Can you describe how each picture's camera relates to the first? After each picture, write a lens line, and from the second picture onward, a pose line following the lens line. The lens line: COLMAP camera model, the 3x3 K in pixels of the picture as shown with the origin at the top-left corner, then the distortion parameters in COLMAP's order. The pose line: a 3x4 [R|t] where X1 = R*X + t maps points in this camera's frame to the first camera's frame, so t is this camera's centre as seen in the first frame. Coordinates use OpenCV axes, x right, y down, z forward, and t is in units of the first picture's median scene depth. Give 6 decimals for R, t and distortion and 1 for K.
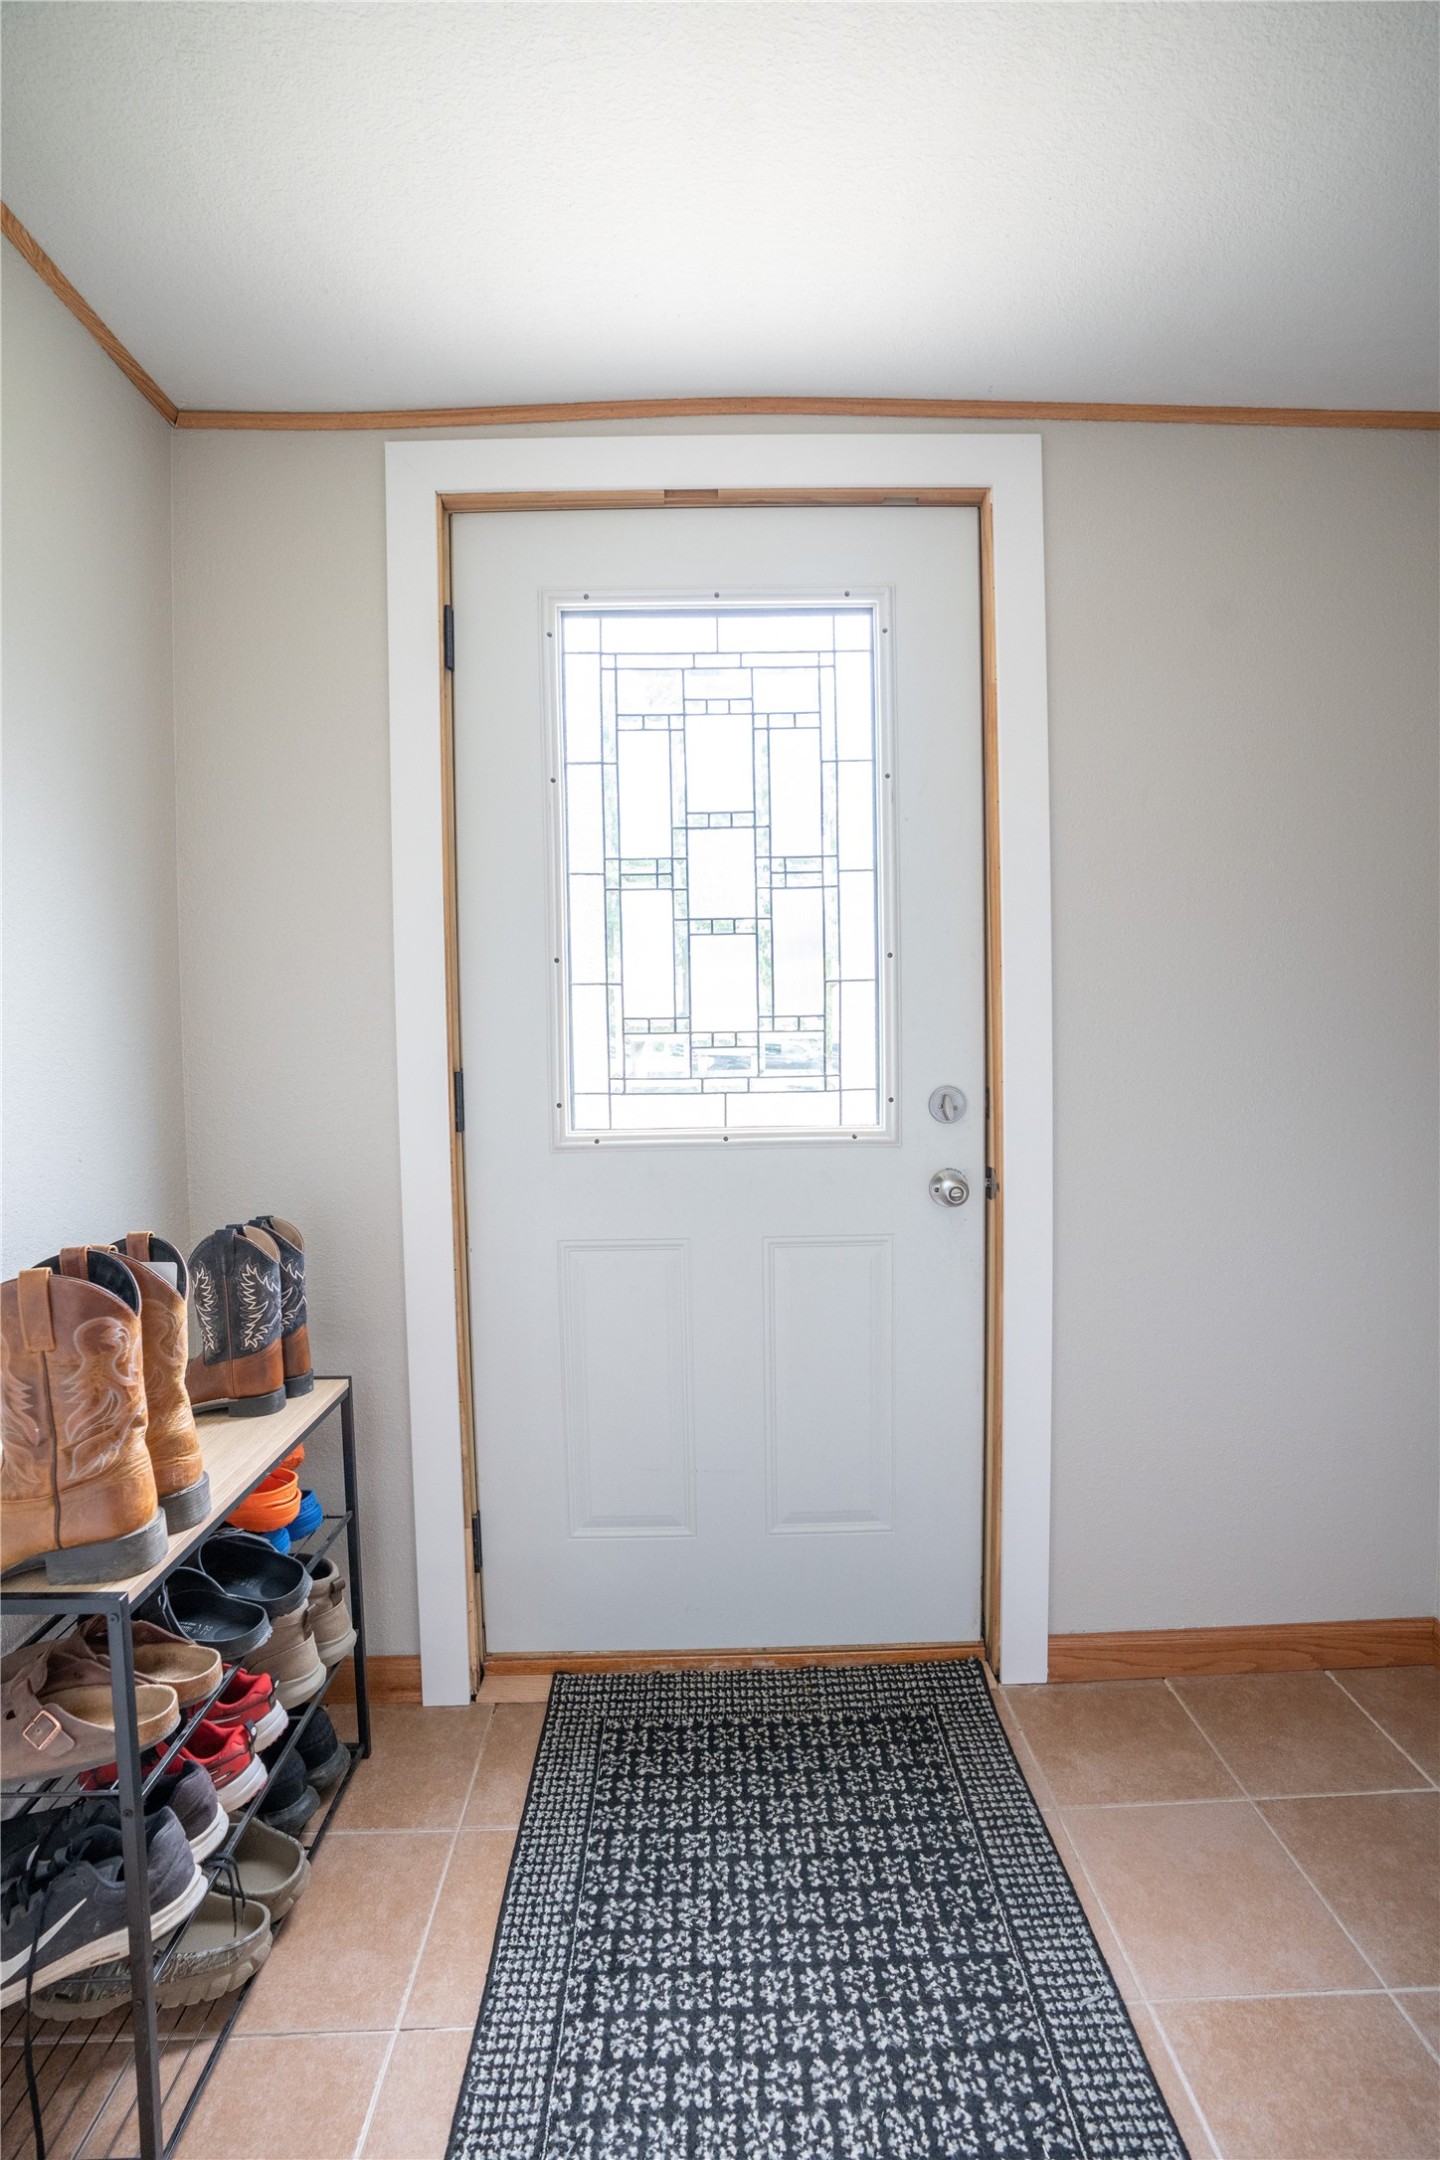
lens RADIAL K [[996.5, 0, 720.0], [0, 996.5, 1080.0], [0, 0, 1]] dist [-0.067056, 0.025570]
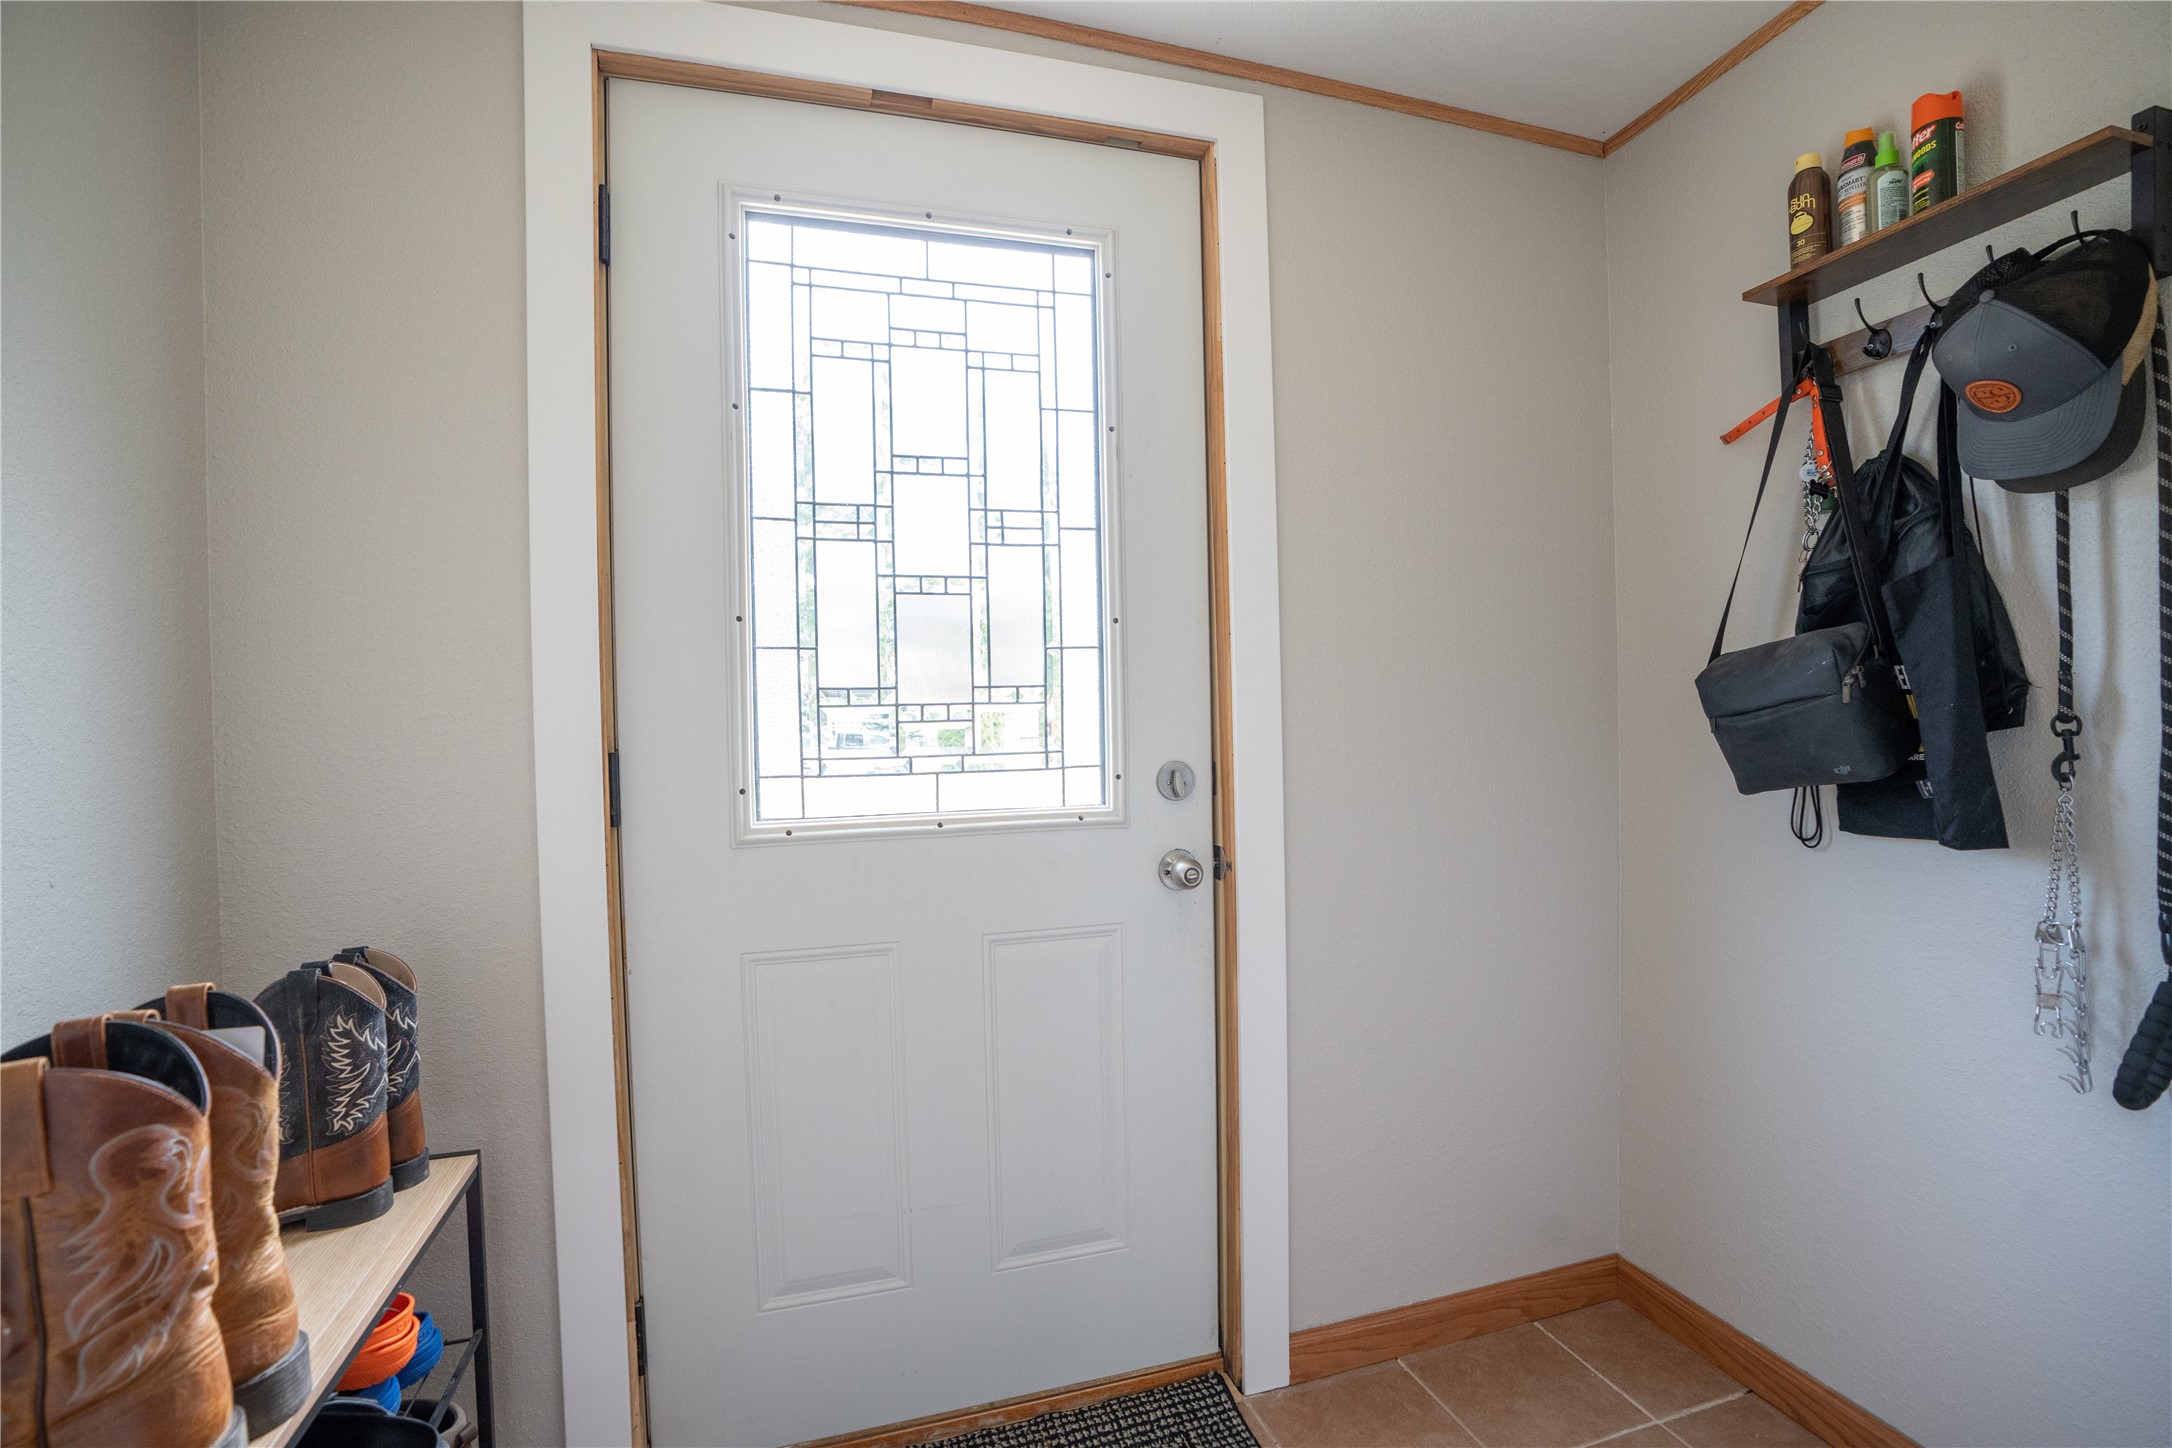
lens RADIAL K [[1002.0, 0, 1087.9], [0, 1002.0, 731.9], [0, 0, 1]] dist [-0.067056, 0.025570]
pose [[0.959101, -0.008635, 0.282933, -0.120566], [0.019010, 0.999243, -0.033945, 0.009512], [-0.282426, 0.037935, 0.958539, 0.115771]]
